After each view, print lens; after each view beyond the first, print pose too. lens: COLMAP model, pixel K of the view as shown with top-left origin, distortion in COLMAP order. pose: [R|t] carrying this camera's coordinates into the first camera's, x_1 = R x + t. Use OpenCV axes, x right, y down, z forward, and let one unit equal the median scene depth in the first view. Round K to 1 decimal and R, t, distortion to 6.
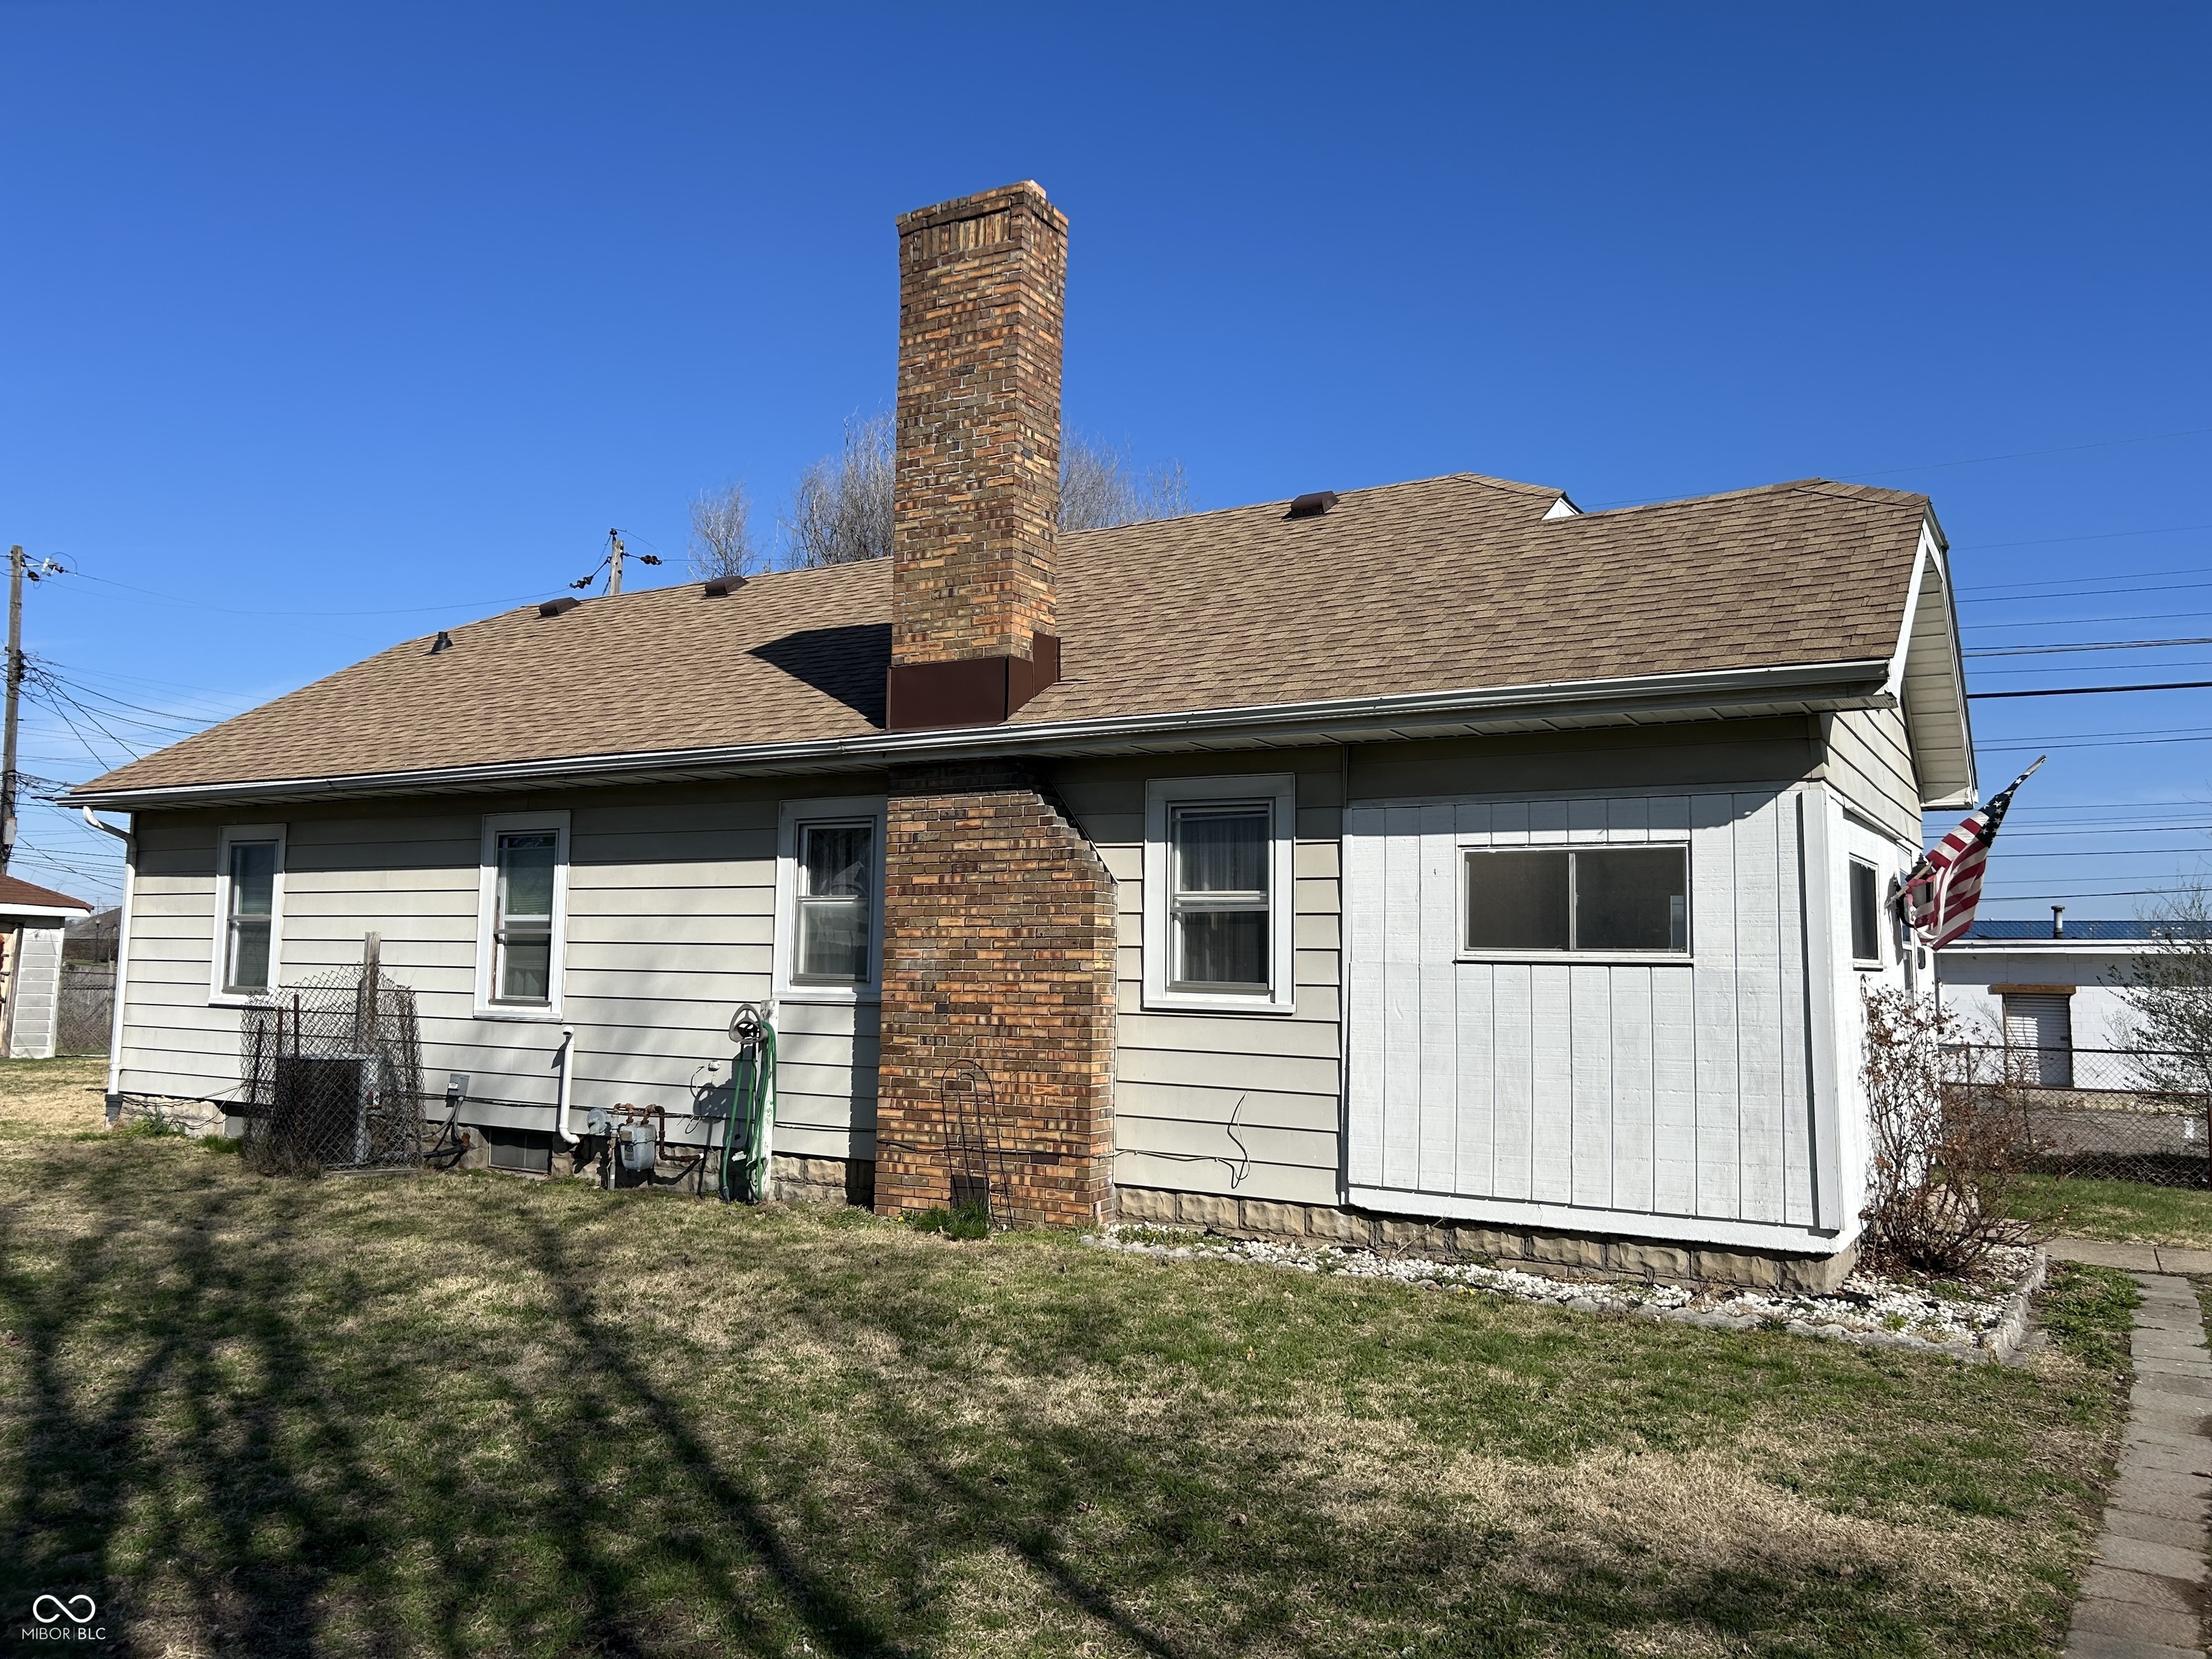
lens RADIAL K [[1684.7, 0, 1065.2], [0, 1684.7, 832.1], [0, 0, 1]] dist [0.102560, -0.185539]
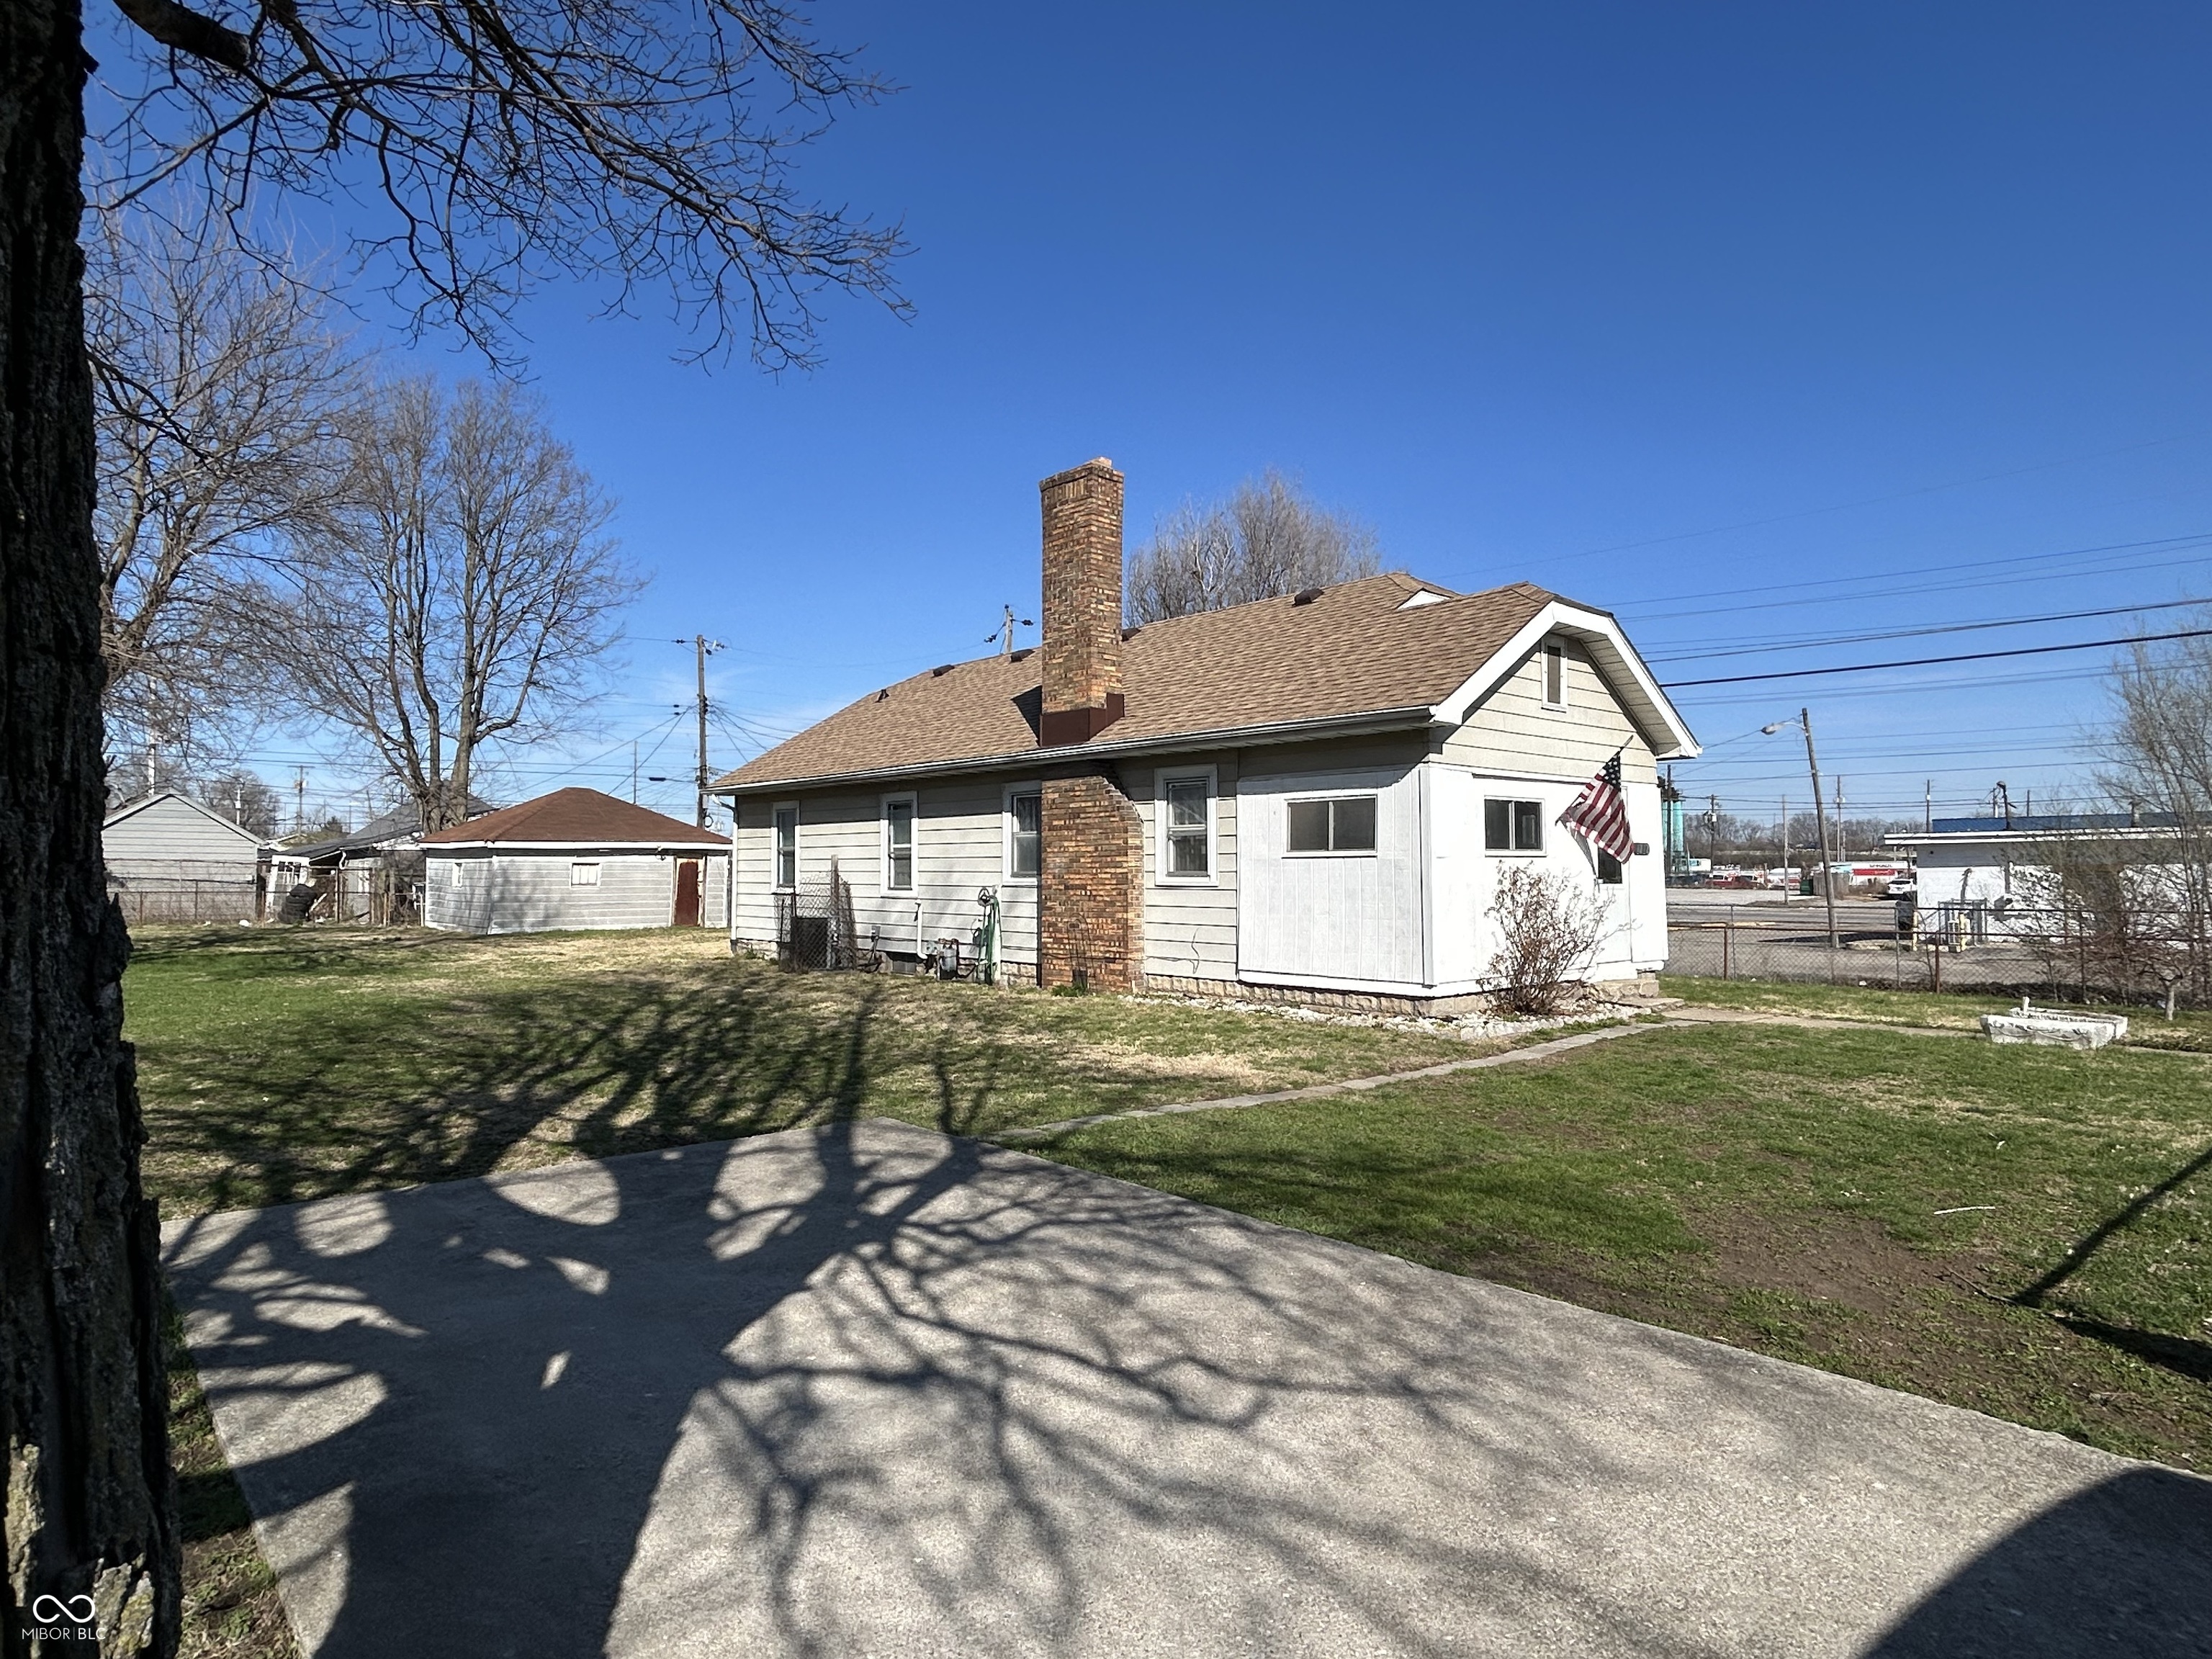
lens RADIAL K [[1270.1, 0, 1106.0], [0, 1270.1, 829.5], [0, 0, 1]] dist [-0.002030, 0.017974]
pose [[0.961693, -0.032044, -0.272250, 0.357572], [0.046048, 0.997916, 0.045203, -0.027295], [0.270234, -0.056008, 0.961164, -0.395696]]
